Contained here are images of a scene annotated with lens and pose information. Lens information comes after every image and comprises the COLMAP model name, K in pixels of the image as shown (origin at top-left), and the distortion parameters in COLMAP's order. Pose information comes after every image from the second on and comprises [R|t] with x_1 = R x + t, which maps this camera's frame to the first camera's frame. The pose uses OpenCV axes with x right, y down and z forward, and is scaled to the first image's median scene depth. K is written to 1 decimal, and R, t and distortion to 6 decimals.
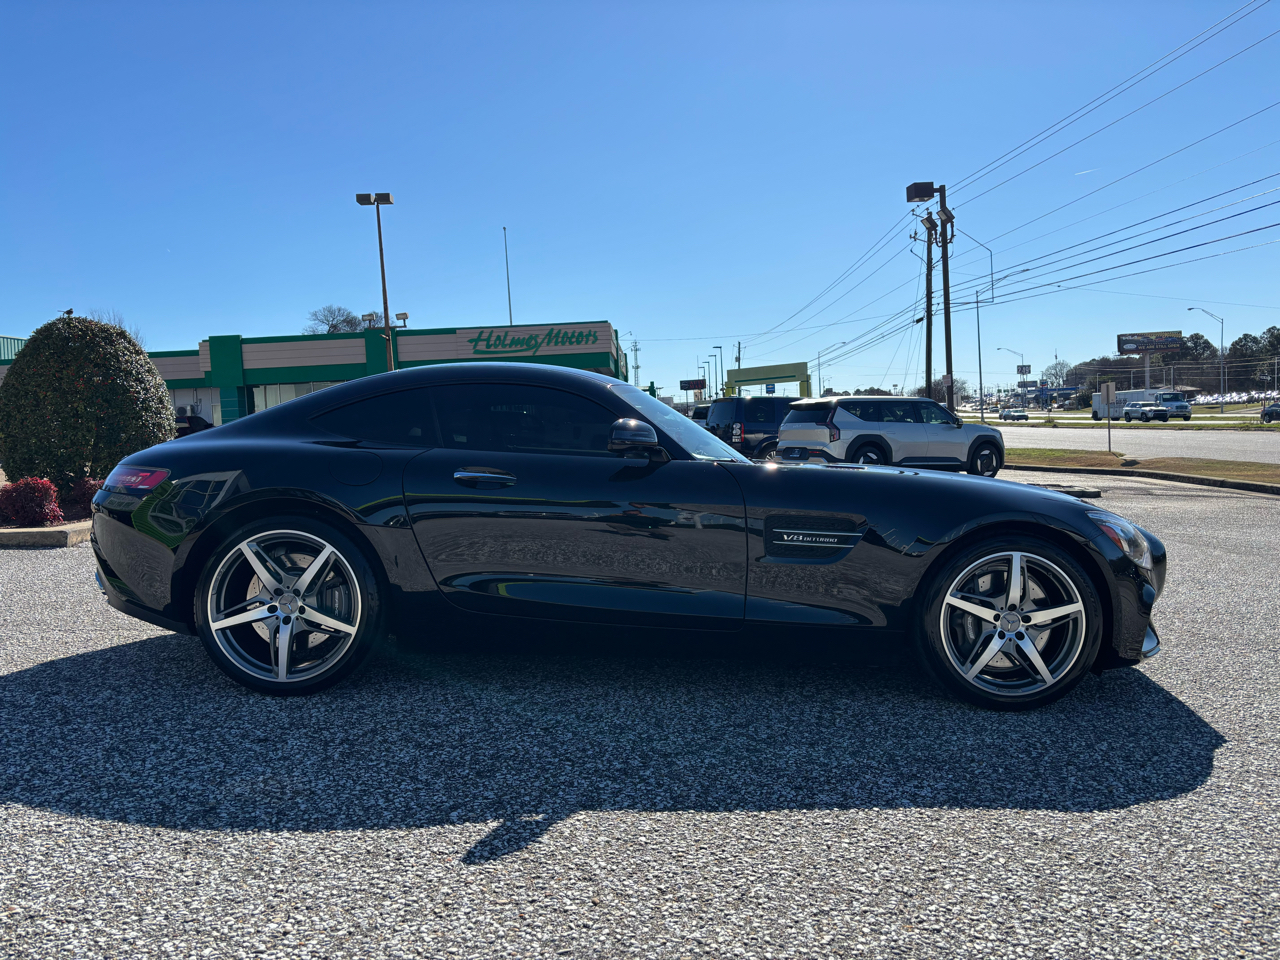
lens RADIAL K [[973.0, 0, 648.2], [0, 973.0, 478.7], [0, 0, 1]] dist [0.057055, -0.074537]
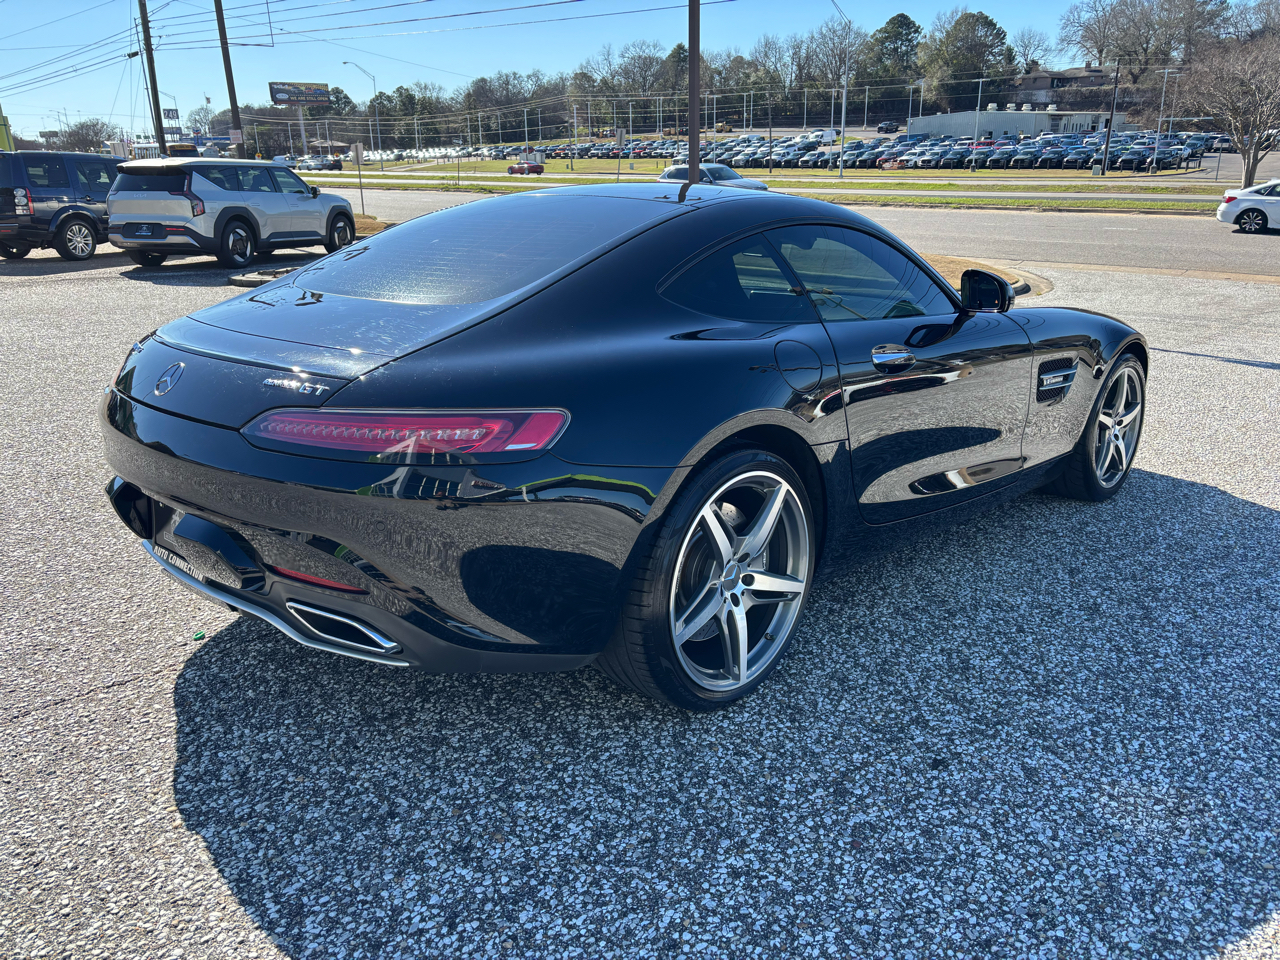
lens RADIAL K [[973.0, 0, 638.5], [0, 973.0, 479.2], [0, 0, 1]] dist [0.057055, -0.074537]
pose [[0.690740, -0.200789, 0.694667, -0.870479], [0.026542, 0.967067, 0.253133, -0.110571], [-0.722616, -0.156411, 0.673321, 0.603637]]
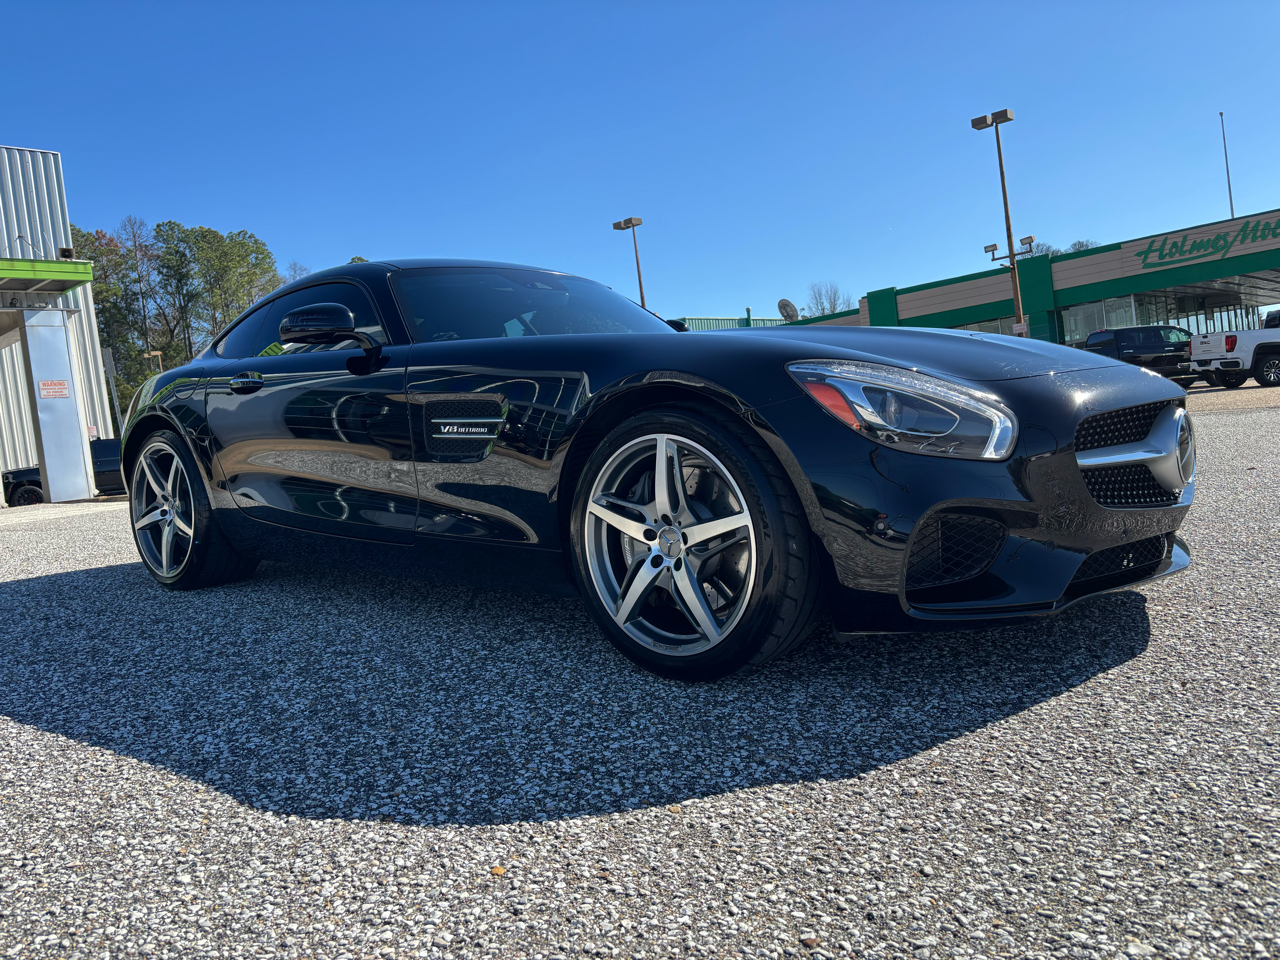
lens RADIAL K [[973.0, 0, 643.5], [0, 973.0, 475.1], [0, 0, 1]] dist [0.057055, -0.074537]
pose [[0.748576, -0.018507, -0.662790, 0.786497], [0.051052, 0.998252, 0.029786, 0.082105], [0.661080, -0.056134, 0.748212, 0.512018]]
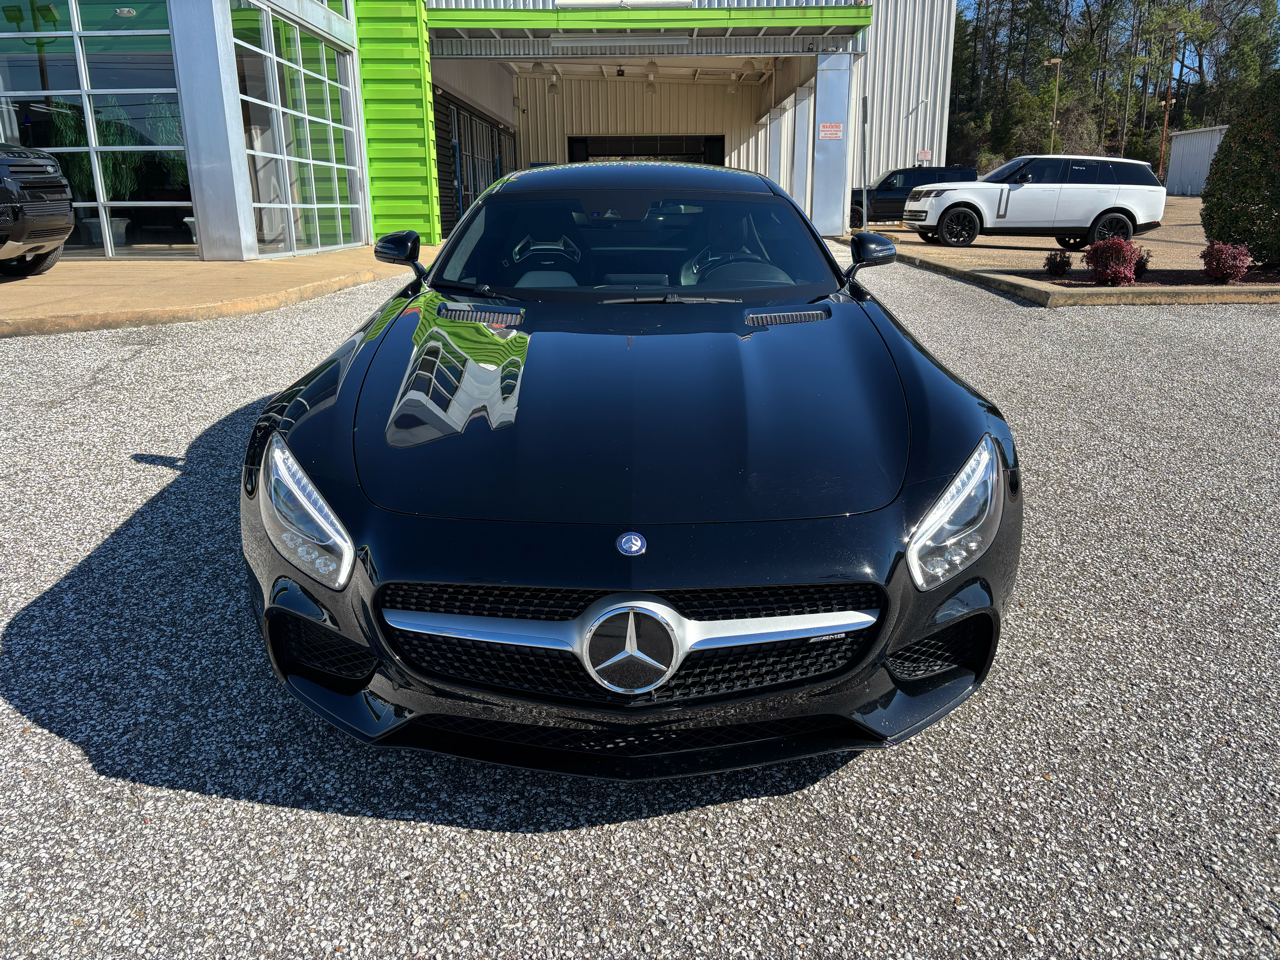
lens RADIAL K [[973.0, 0, 634.0], [0, 973.0, 472.7], [0, 0, 1]] dist [0.057055, -0.074537]
pose [[-0.019552, 0.303779, -0.952542, 1.092294], [-0.041189, 0.951670, 0.304347, -0.150907], [0.998960, 0.045184, -0.006095, 1.272000]]
